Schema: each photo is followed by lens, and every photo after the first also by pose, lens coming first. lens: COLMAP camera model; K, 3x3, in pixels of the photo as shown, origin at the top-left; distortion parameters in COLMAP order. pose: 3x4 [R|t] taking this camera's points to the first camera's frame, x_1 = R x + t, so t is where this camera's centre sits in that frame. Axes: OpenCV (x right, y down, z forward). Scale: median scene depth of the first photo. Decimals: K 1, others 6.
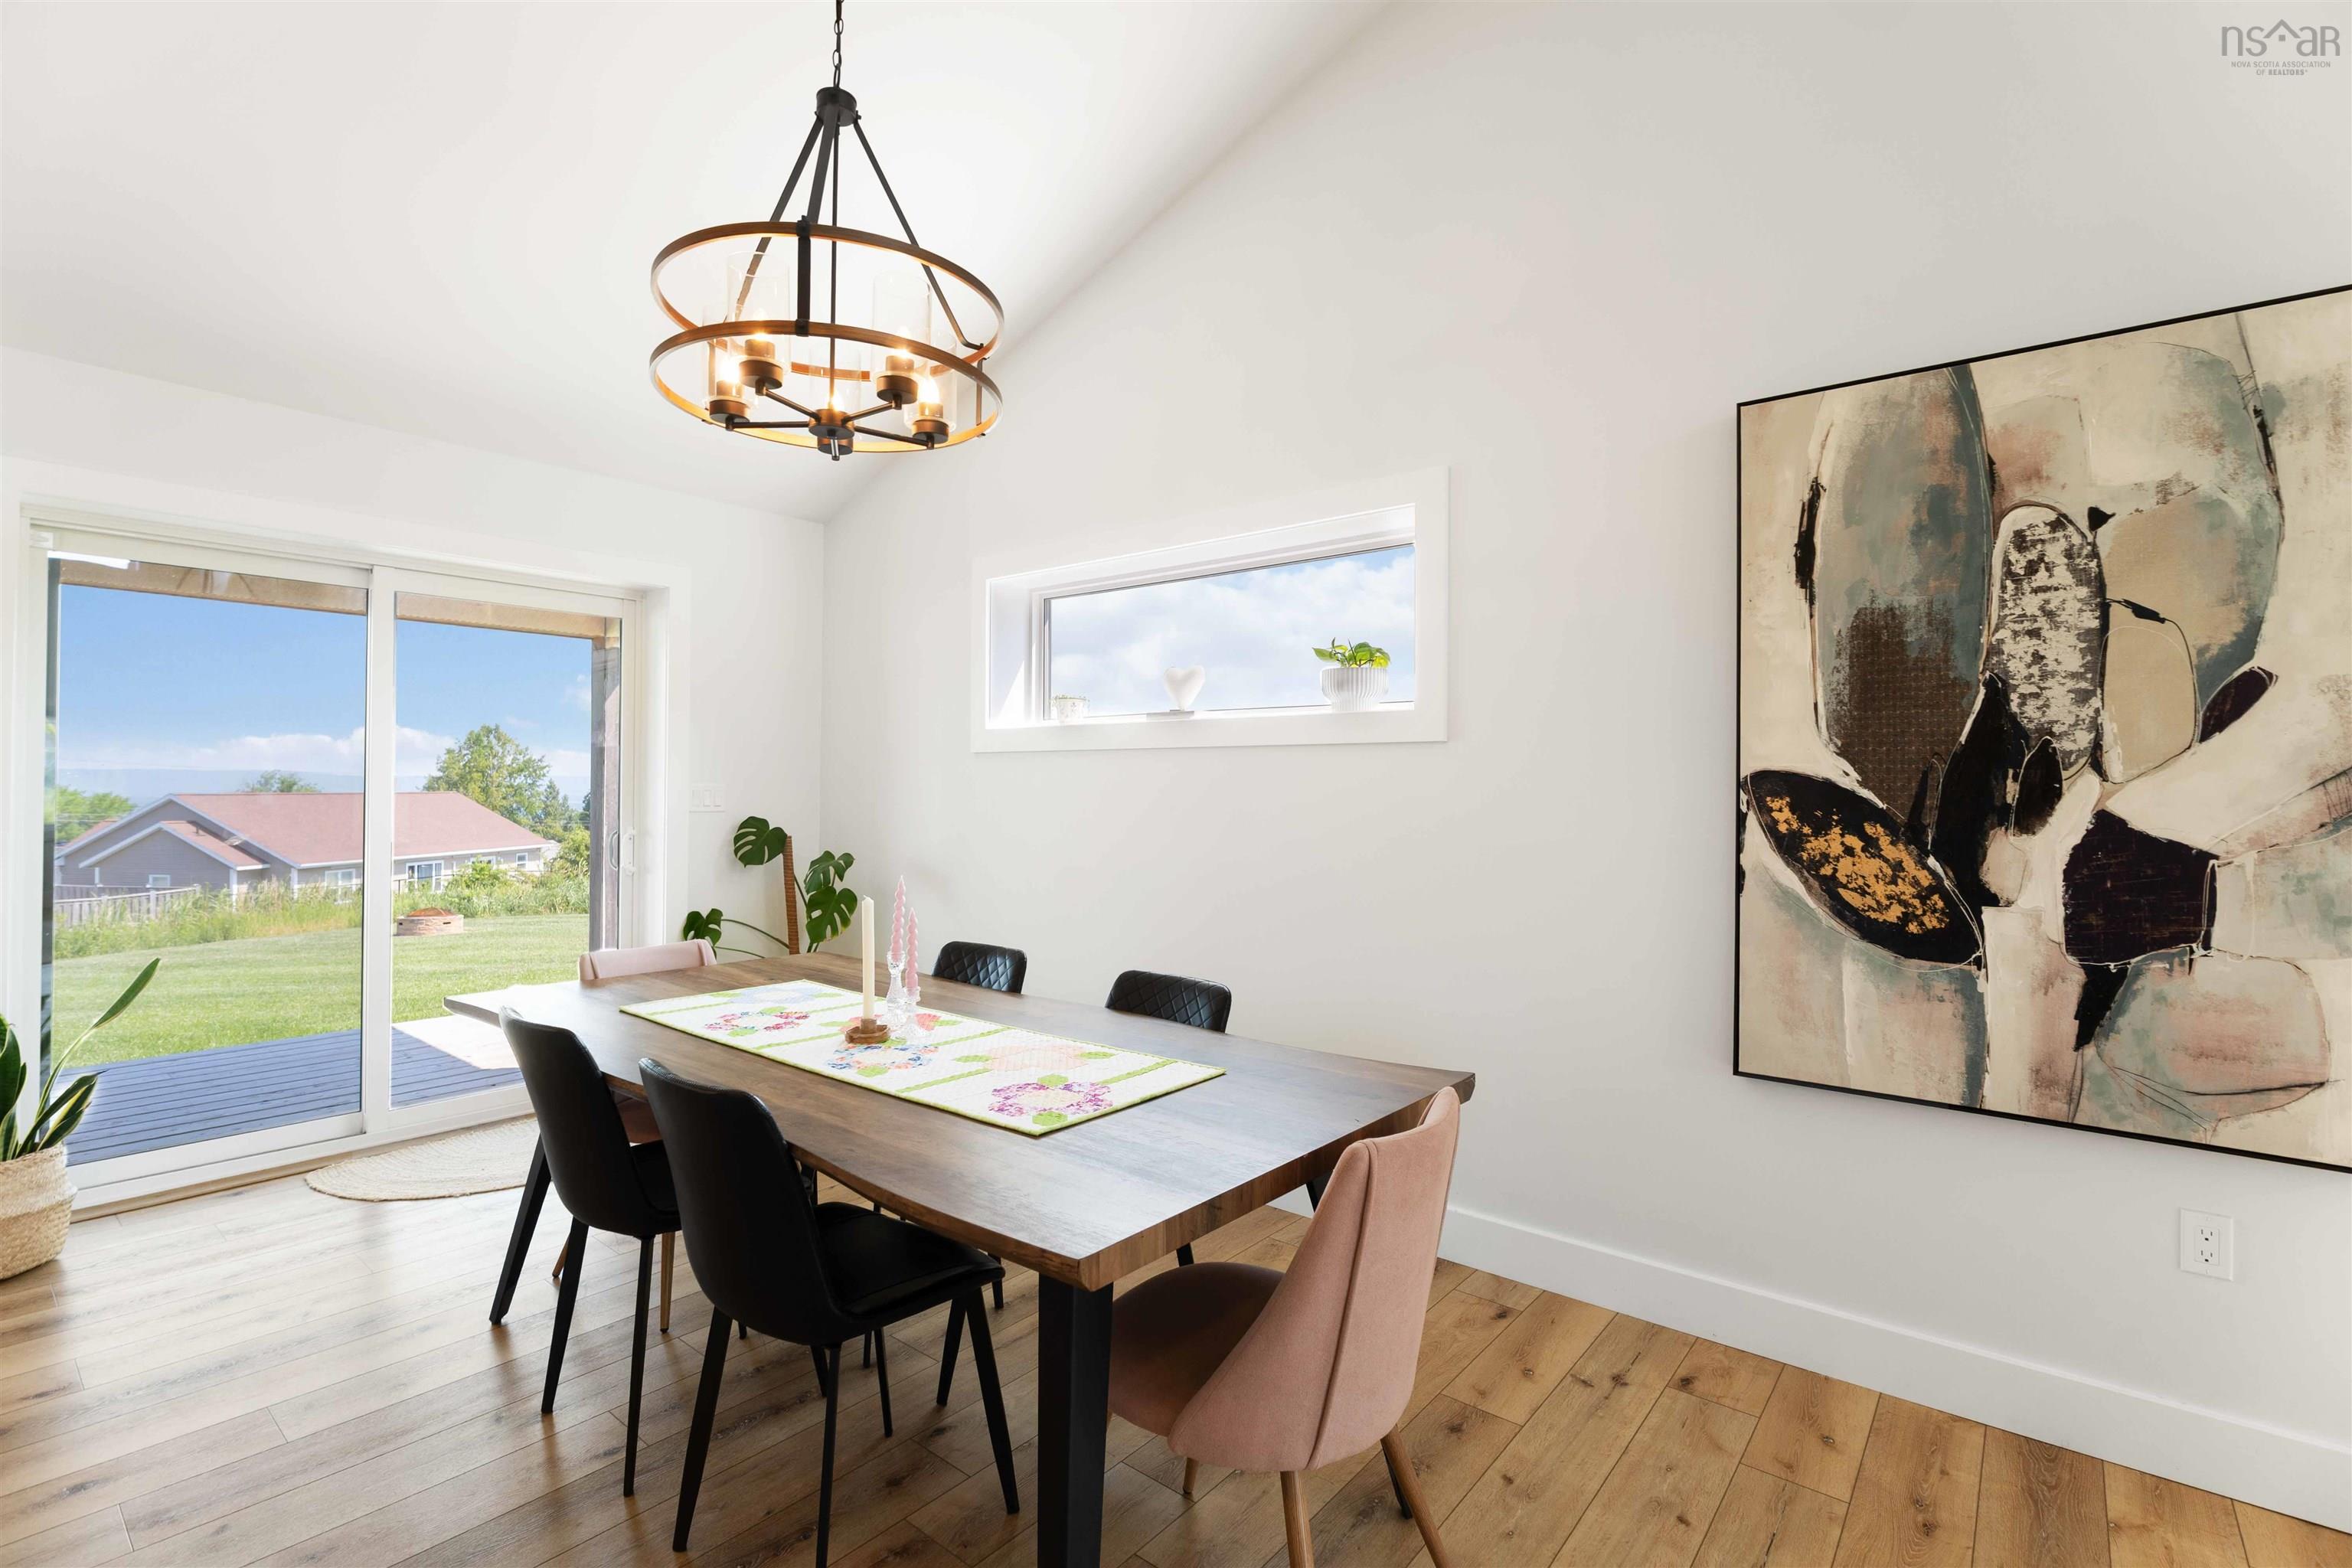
lens RADIAL K [[1115.7, 0, 1145.6], [0, 1115.7, 771.4], [0, 0, 1]] dist [-0.009421, 0.000038]
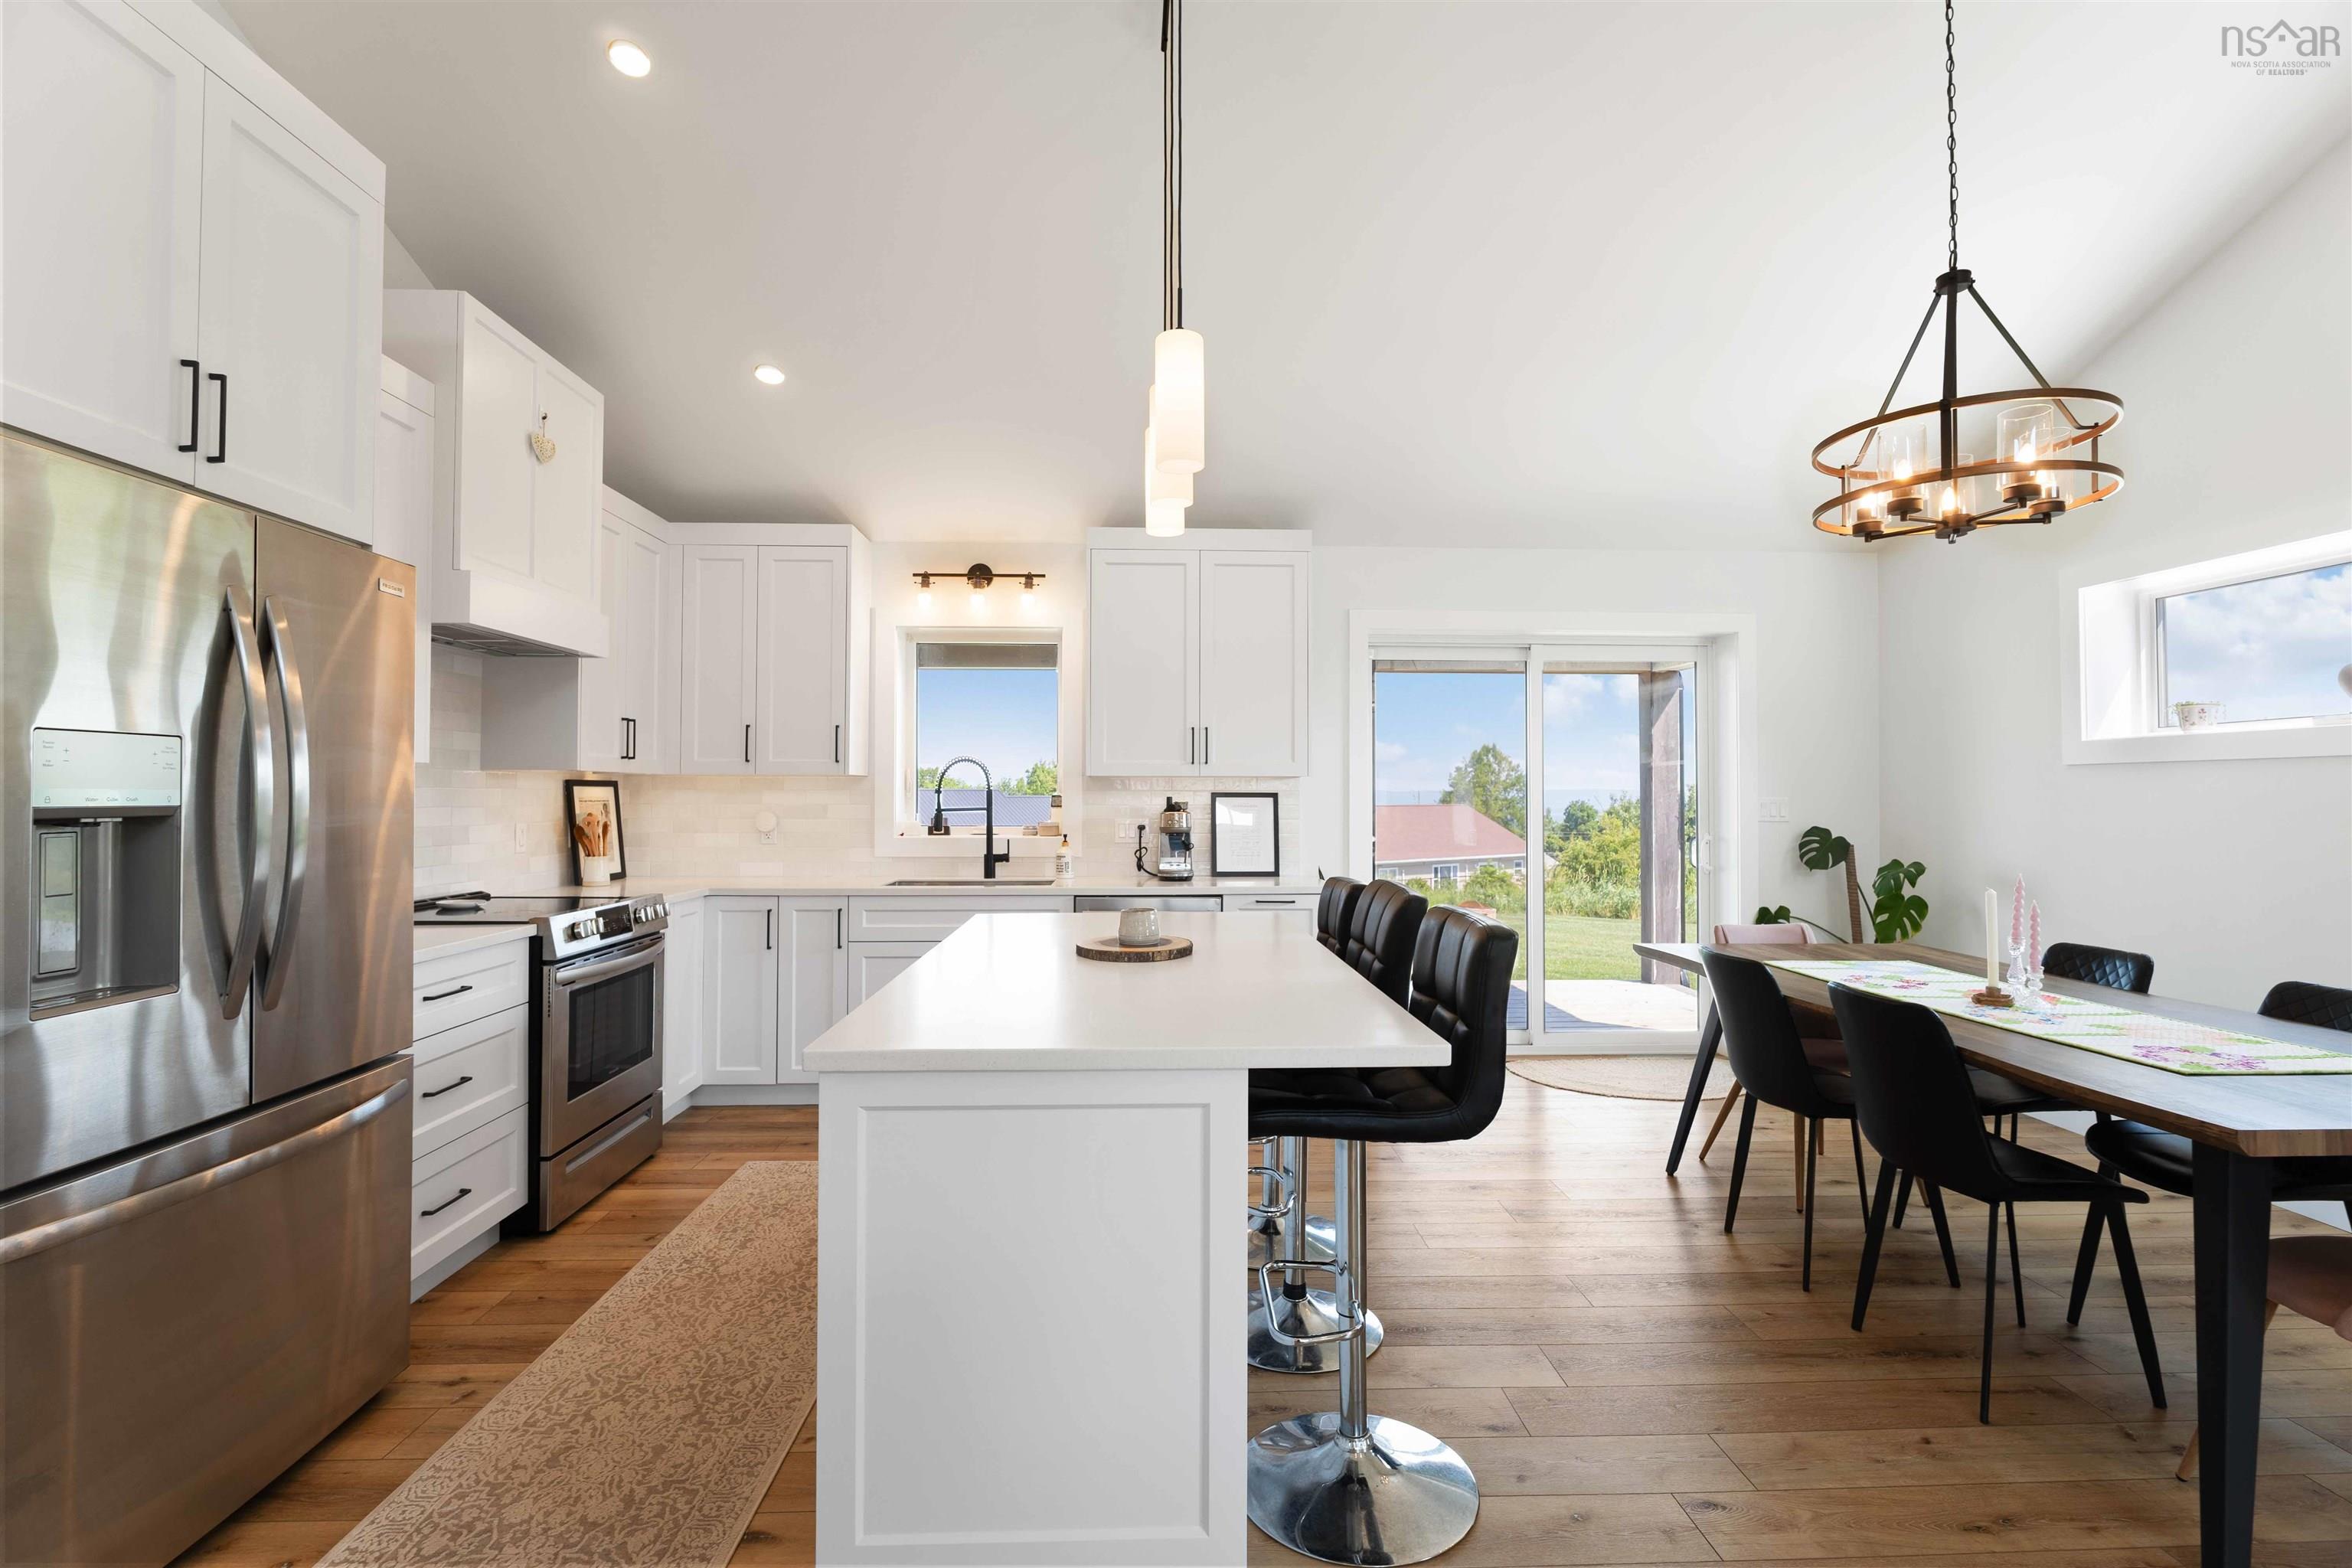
lens RADIAL K [[1063.9, 0, 1216.8], [0, 1063.9, 775.6], [0, 0, 1]] dist [-0.002971, -0.000805]
pose [[0.690130, -0.019298, -0.723428, 0.012012], [0.012976, 0.999814, -0.014292, -0.006442], [0.723569, 0.000477, 0.690252, -0.359886]]
